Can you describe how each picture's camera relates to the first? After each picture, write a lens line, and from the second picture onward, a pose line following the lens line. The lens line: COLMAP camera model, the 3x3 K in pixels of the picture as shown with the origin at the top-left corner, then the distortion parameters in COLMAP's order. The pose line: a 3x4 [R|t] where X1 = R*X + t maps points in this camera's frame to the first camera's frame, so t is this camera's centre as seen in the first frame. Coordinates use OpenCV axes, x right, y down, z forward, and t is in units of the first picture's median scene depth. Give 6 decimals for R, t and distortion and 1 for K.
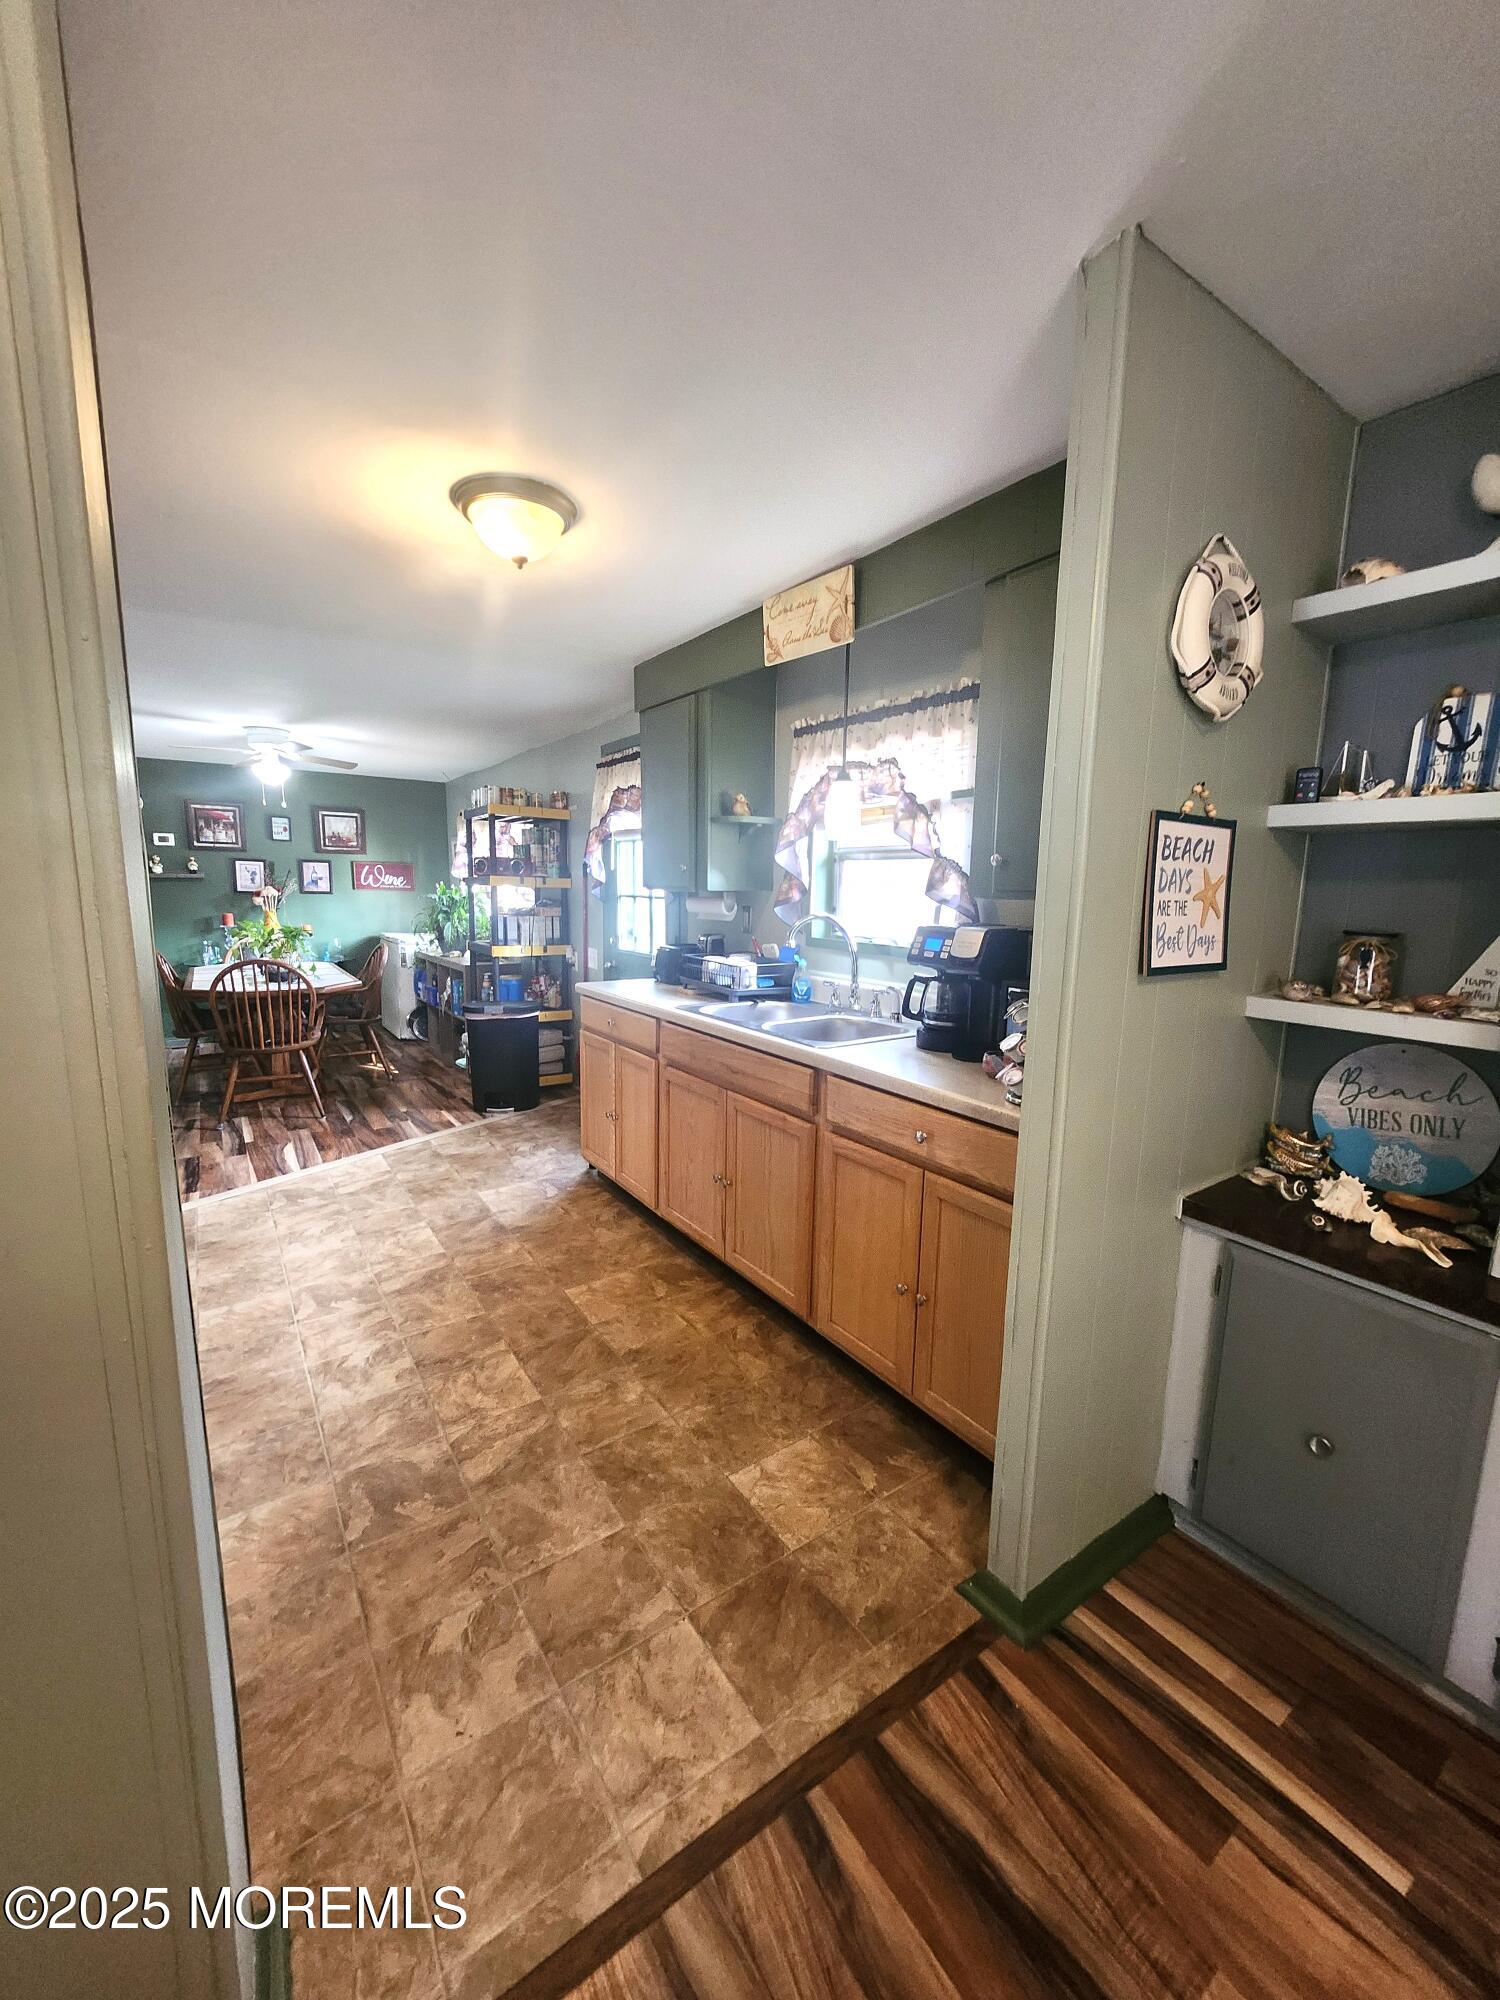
lens RADIAL K [[786.1, 0, 748.9], [0, 786.1, 1011.3], [0, 0, 1]] dist [0.000930, 0.000621]
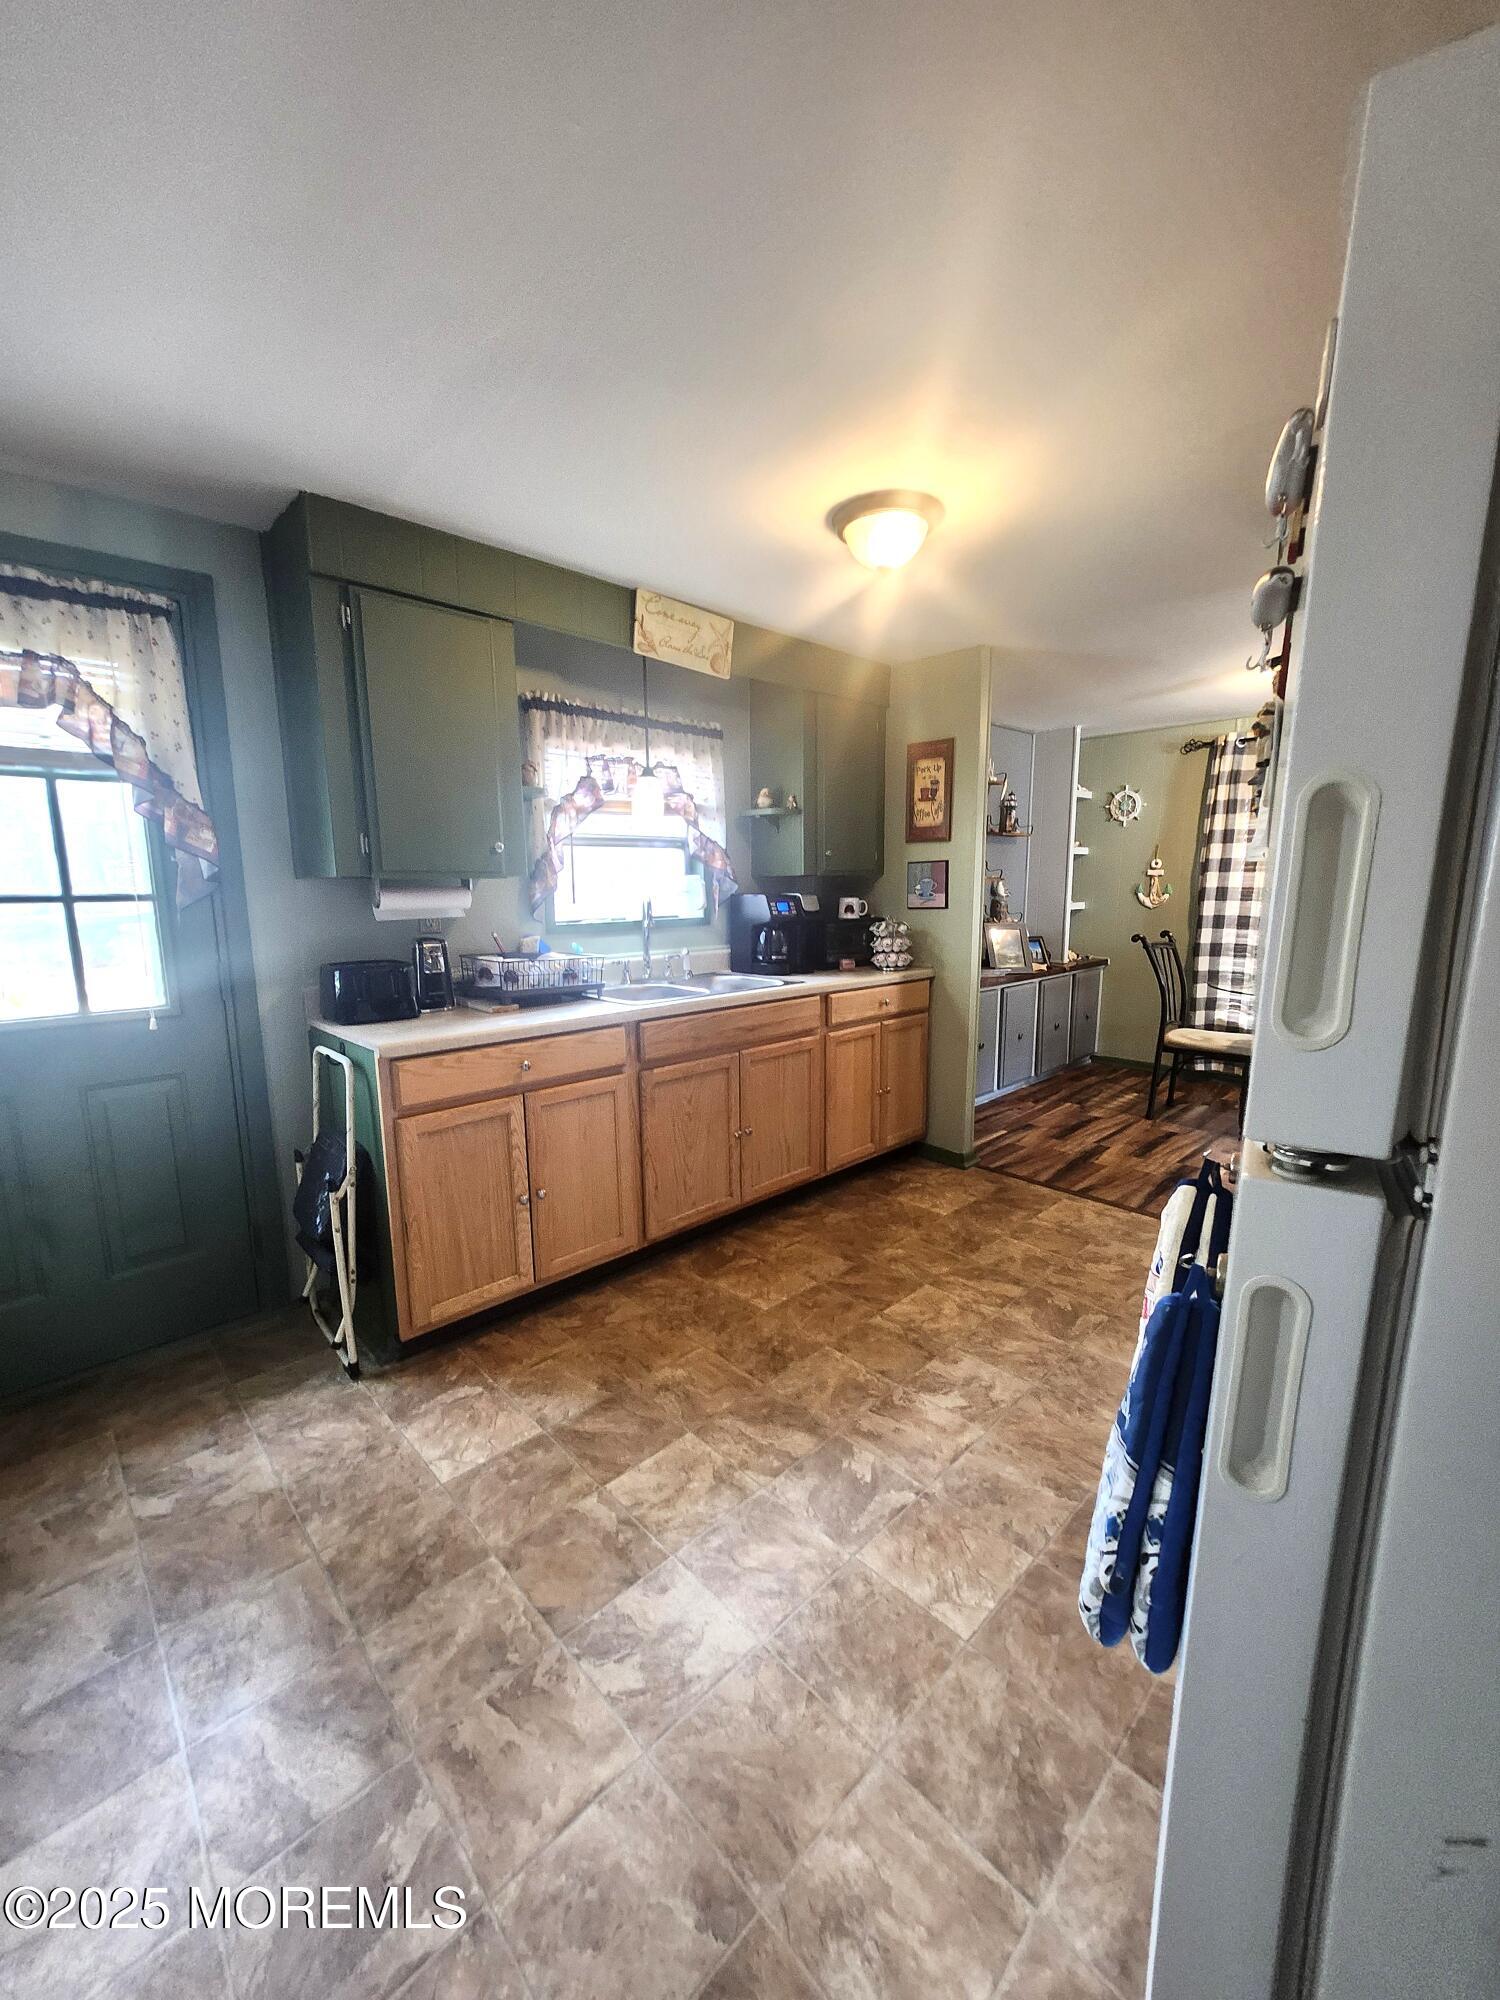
lens RADIAL K [[786.1, 0, 756.7], [0, 786.1, 1019.2], [0, 0, 1]] dist [0.000930, 0.000621]
pose [[-0.163944, -0.181167, 0.969691, -1.137685], [0.163683, 0.964369, 0.207846, -0.178085], [-0.972795, 0.192798, -0.128449, 1.135644]]
